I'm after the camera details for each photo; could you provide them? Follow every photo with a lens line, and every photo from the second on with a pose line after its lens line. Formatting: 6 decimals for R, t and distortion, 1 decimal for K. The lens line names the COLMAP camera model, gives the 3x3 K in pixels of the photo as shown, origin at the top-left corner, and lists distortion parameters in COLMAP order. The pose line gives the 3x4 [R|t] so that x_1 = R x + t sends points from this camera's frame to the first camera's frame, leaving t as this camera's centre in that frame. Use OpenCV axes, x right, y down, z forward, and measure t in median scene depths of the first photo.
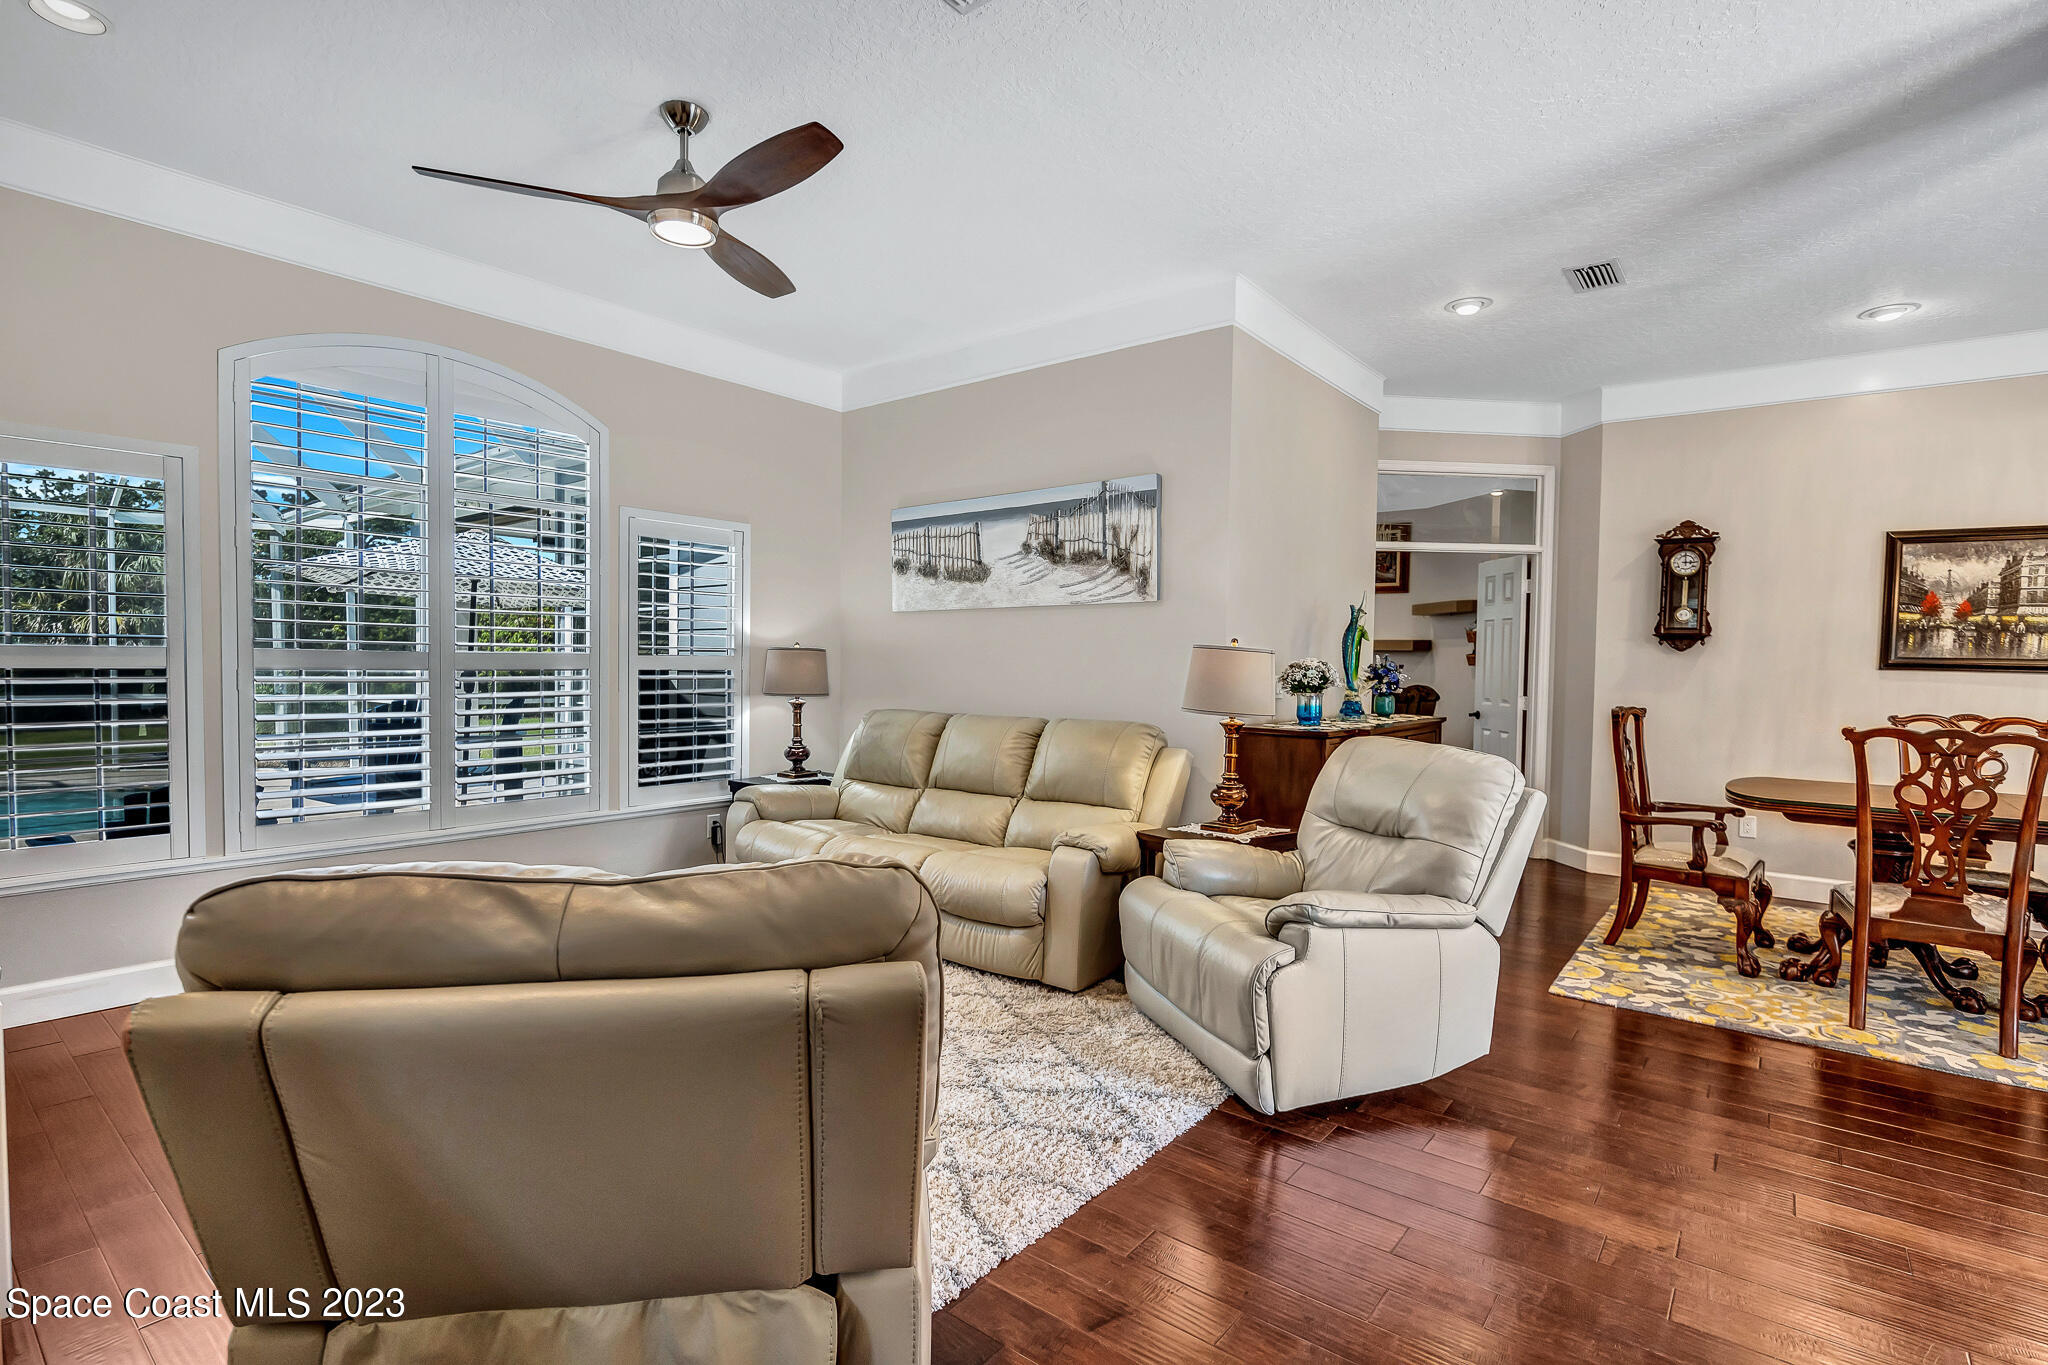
lens RADIAL K [[971.0, 0, 1036.9], [0, 971.0, 678.7], [0, 0, 1]] dist [-0.016729, 0.003116]
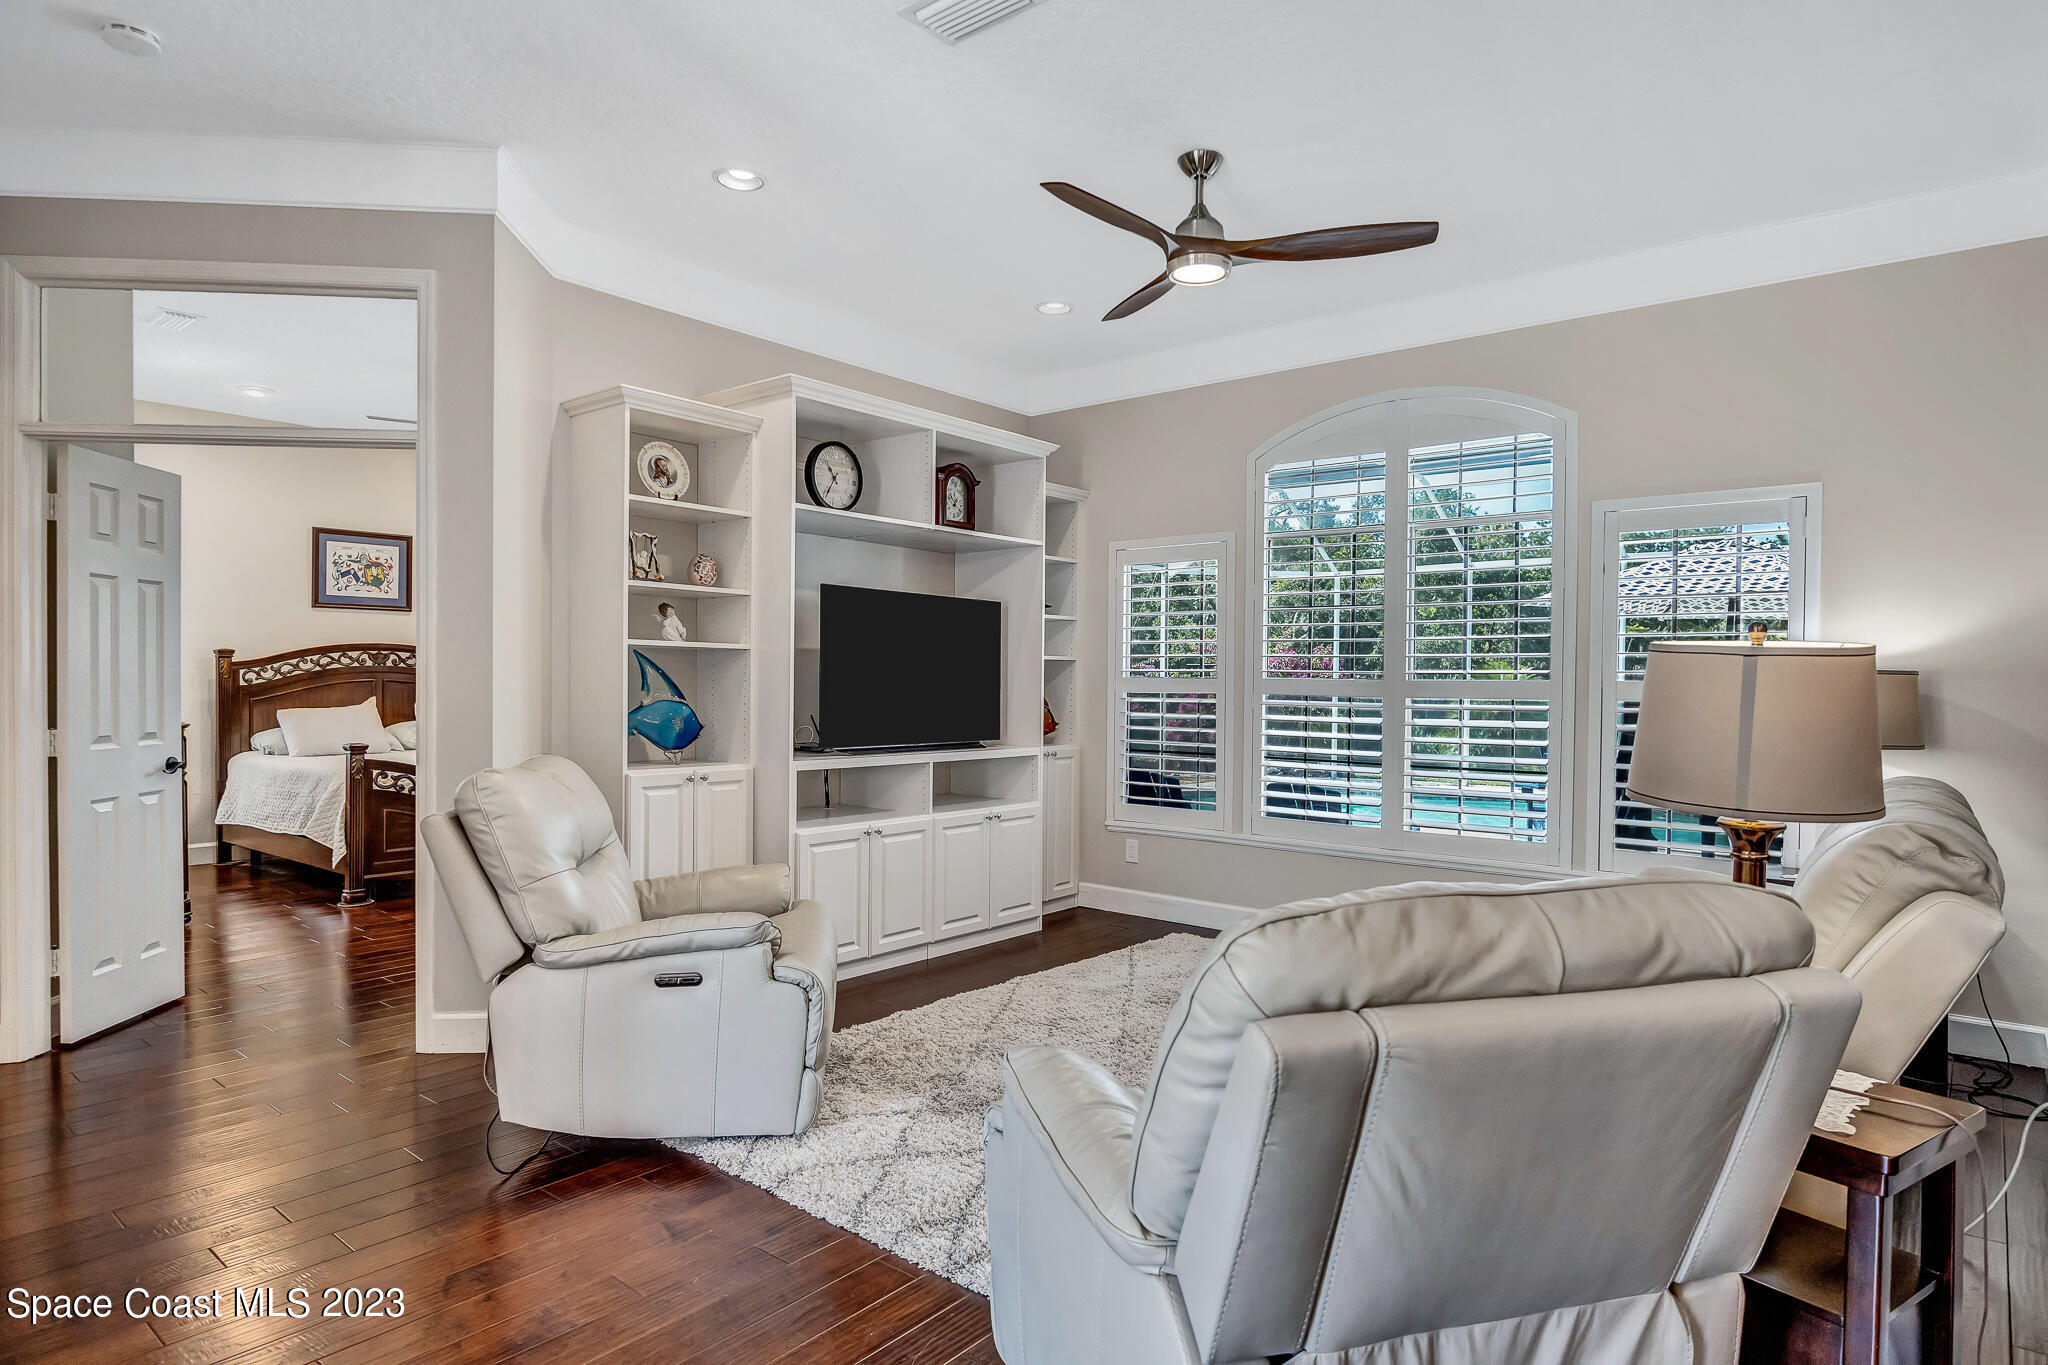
lens RADIAL K [[1161.1, 0, 1033.3], [0, 1161.1, 687.8], [0, 0, 1]] dist [-0.001697, -0.000105]
pose [[-0.027508, -0.003104, -0.999617, 0.695015], [-0.025168, 0.999680, -0.002412, -0.006608], [0.999305, 0.025092, -0.027577, 0.680515]]
